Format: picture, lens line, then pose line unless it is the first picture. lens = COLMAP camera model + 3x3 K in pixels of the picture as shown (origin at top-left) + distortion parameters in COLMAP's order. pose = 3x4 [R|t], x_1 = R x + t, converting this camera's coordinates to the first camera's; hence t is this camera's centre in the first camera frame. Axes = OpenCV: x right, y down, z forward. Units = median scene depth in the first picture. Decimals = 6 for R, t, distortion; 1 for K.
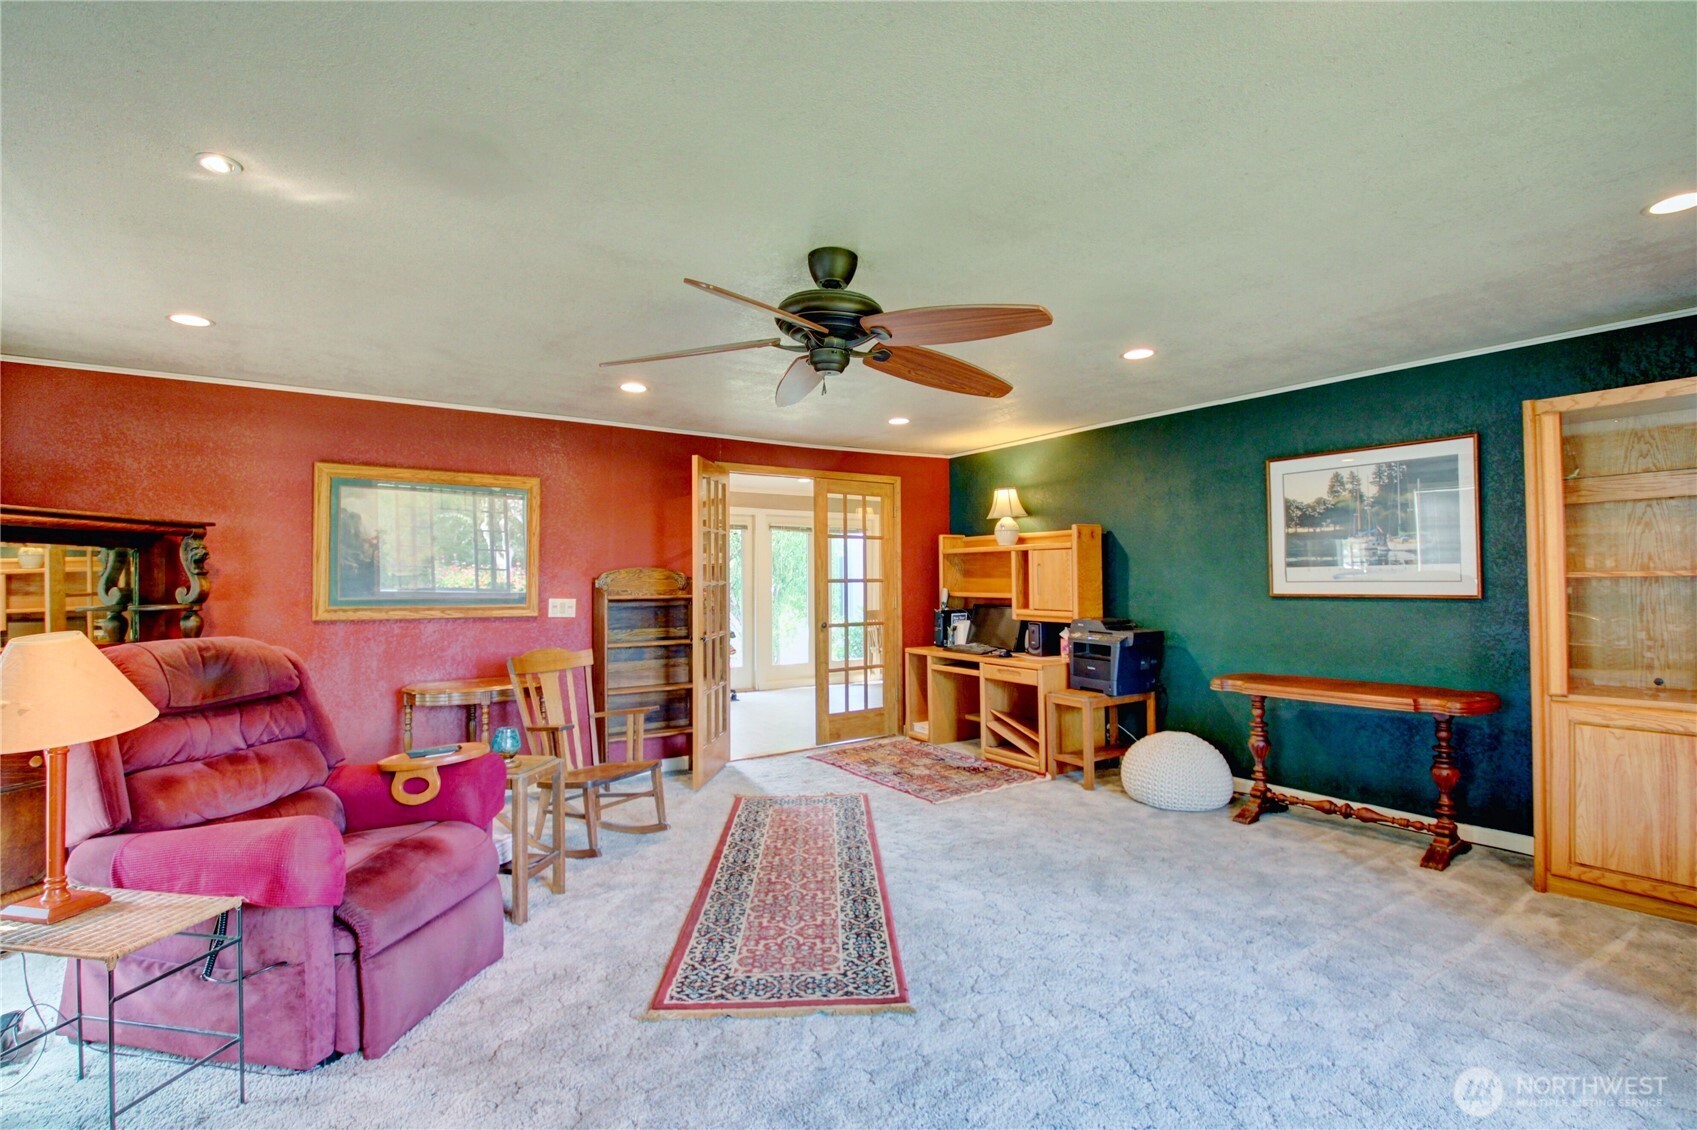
lens RADIAL K [[788.3, 0, 837.4], [0, 788.3, 571.4], [0, 0, 1]] dist [0.004750, -0.020473]
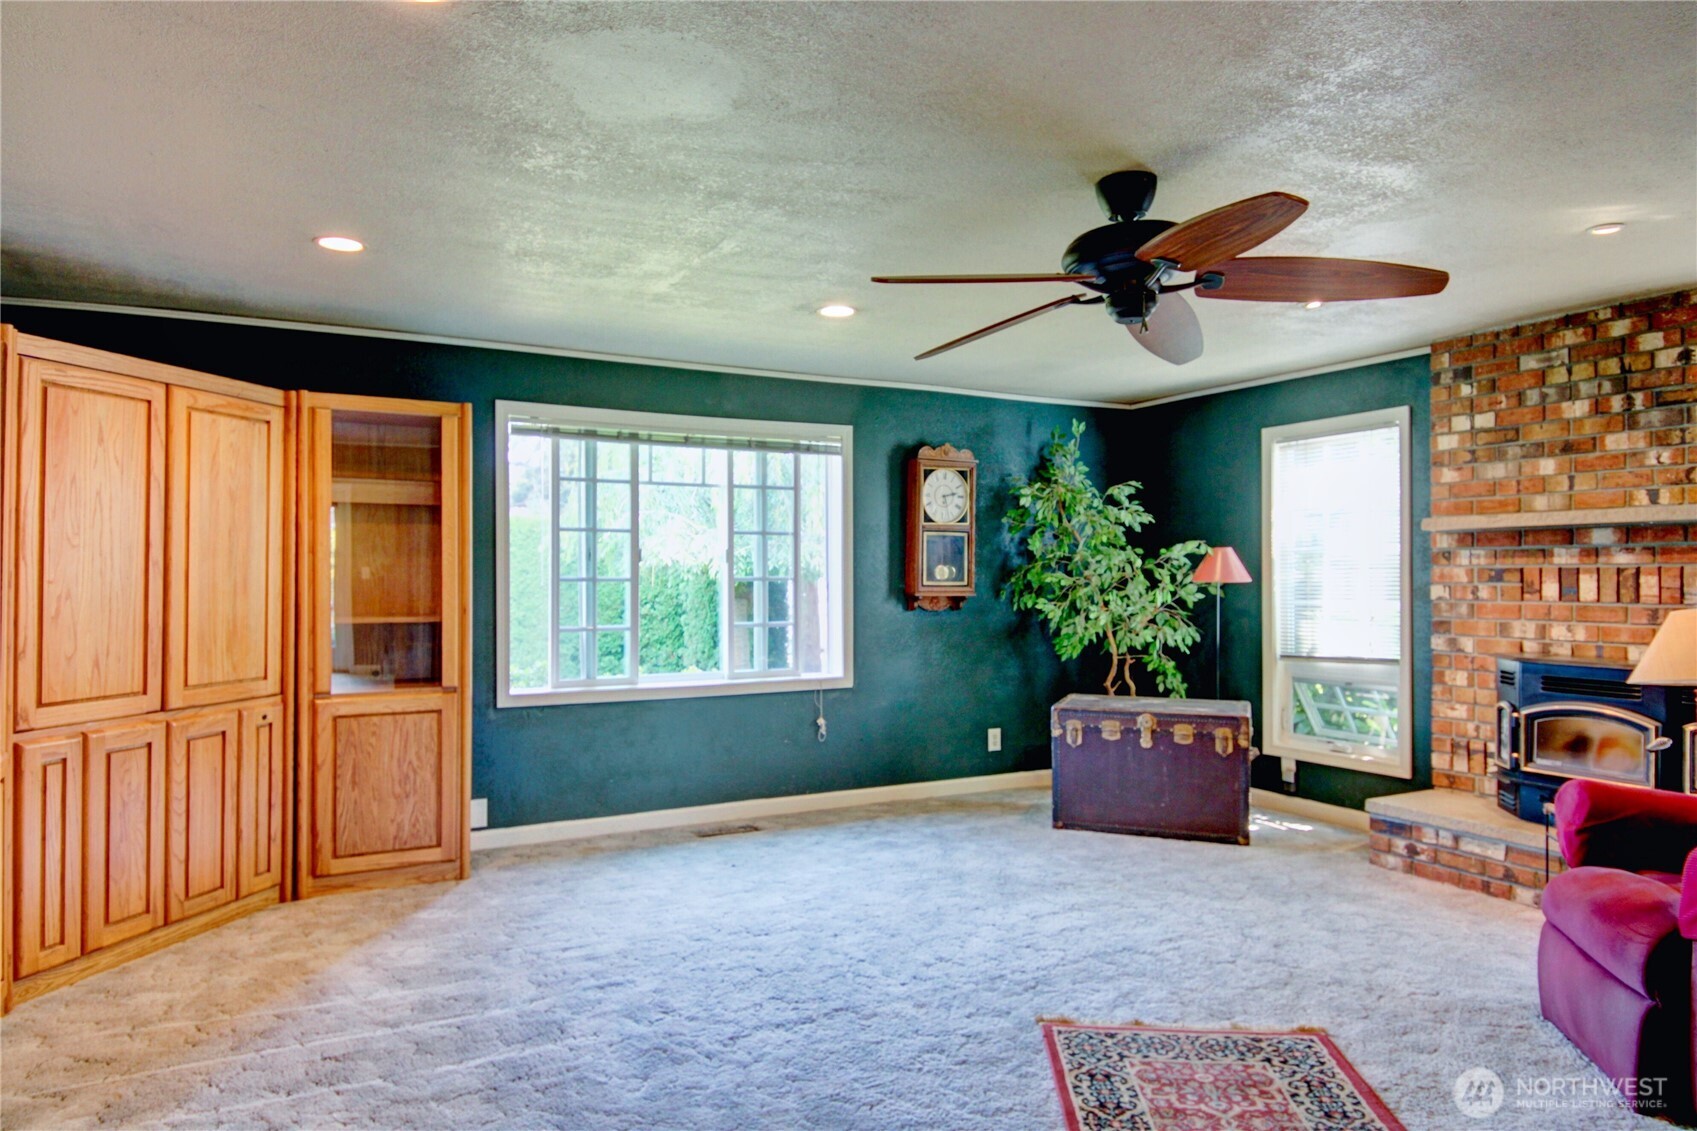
lens RADIAL K [[1085.4, 0, 835.2], [0, 1085.4, 571.8], [0, 0, 1]] dist [0.037702, -0.054047]
pose [[-0.994872, 0.010372, 0.100604, 0.151085], [0.009098, 0.999873, -0.013114, 0.018355], [-0.100727, -0.012132, -0.994840, 1.764360]]
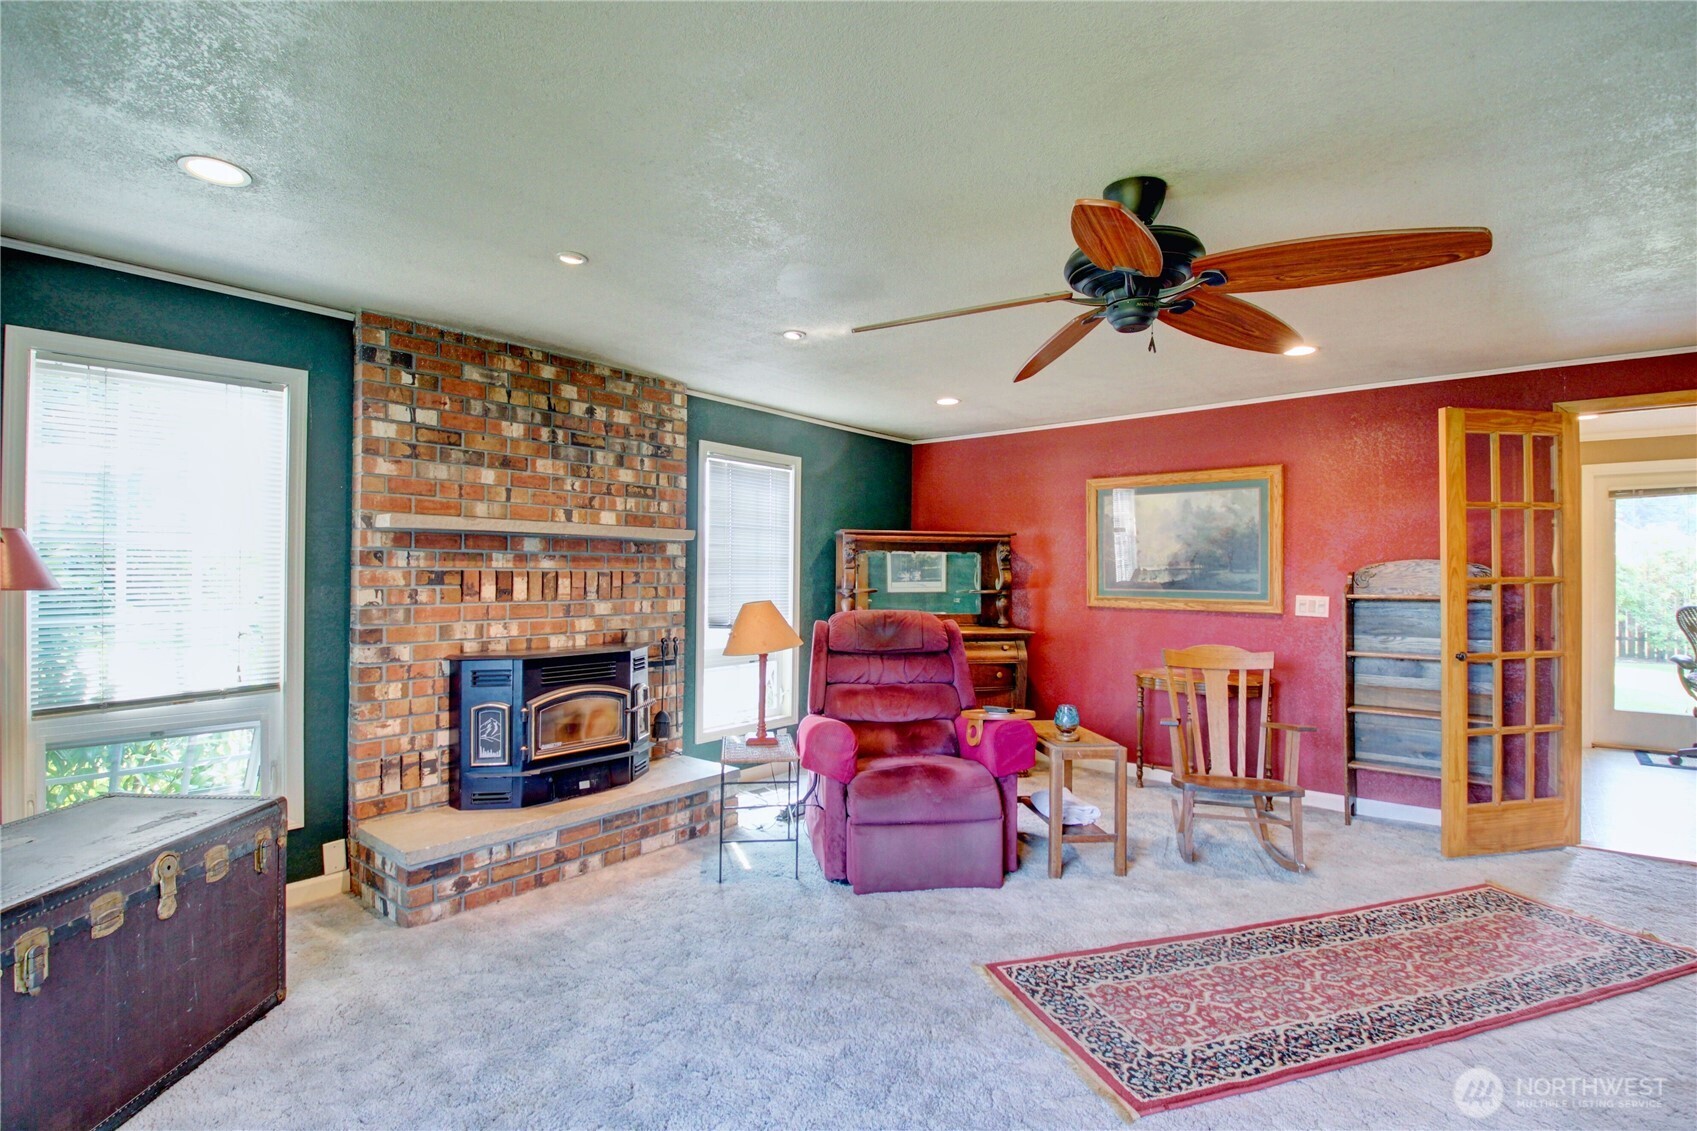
lens RADIAL K [[788.3, 0, 842.7], [0, 788.3, 569.2], [0, 0, 1]] dist [0.004750, -0.020473]
pose [[0.278393, -0.000906, -0.960467, 0.577268], [0.004726, 0.999989, 0.000427, 0.001815], [0.960456, -0.004658, 0.278394, 0.380795]]
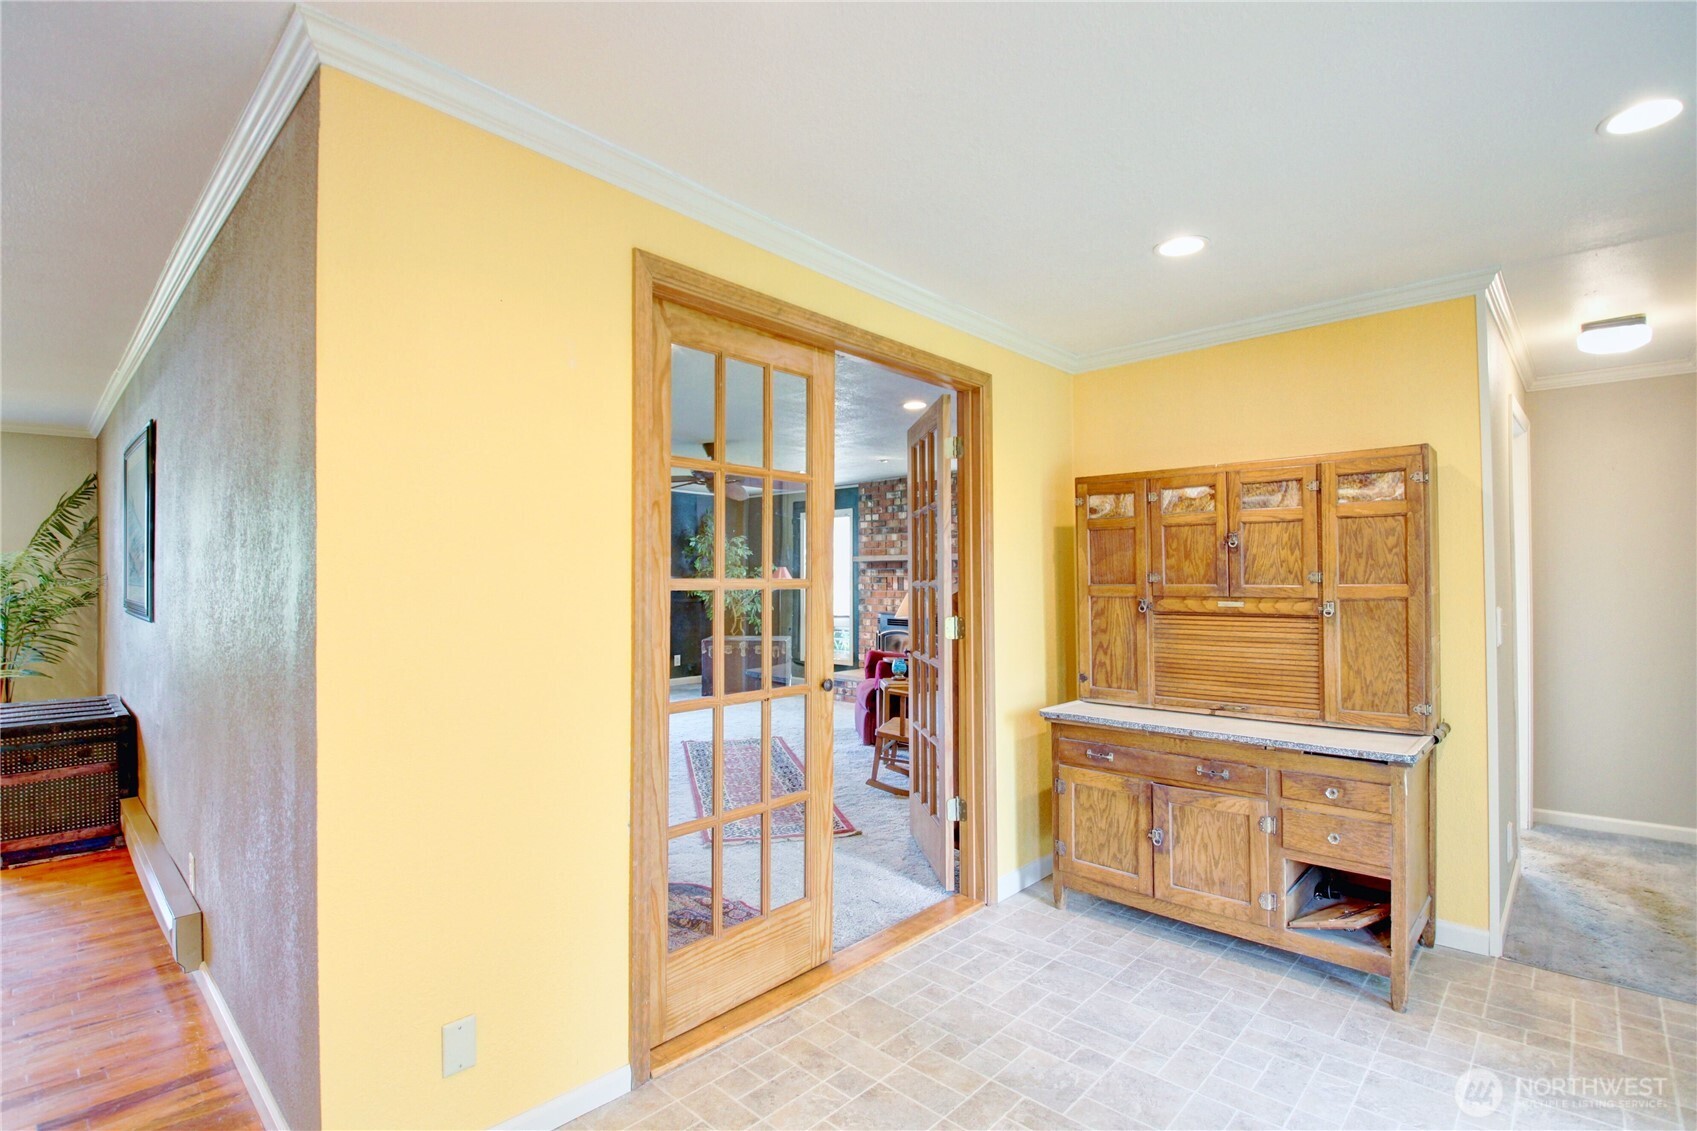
lens RADIAL K [[788.3, 0, 839.5], [0, 788.3, 561.8], [0, 0, 1]] dist [0.004750, -0.020473]
pose [[-0.975634, 0.004677, -0.219356, 0.116634], [0.010221, 0.999656, -0.024147, 0.013290], [0.219168, -0.025800, -0.975346, 2.787447]]
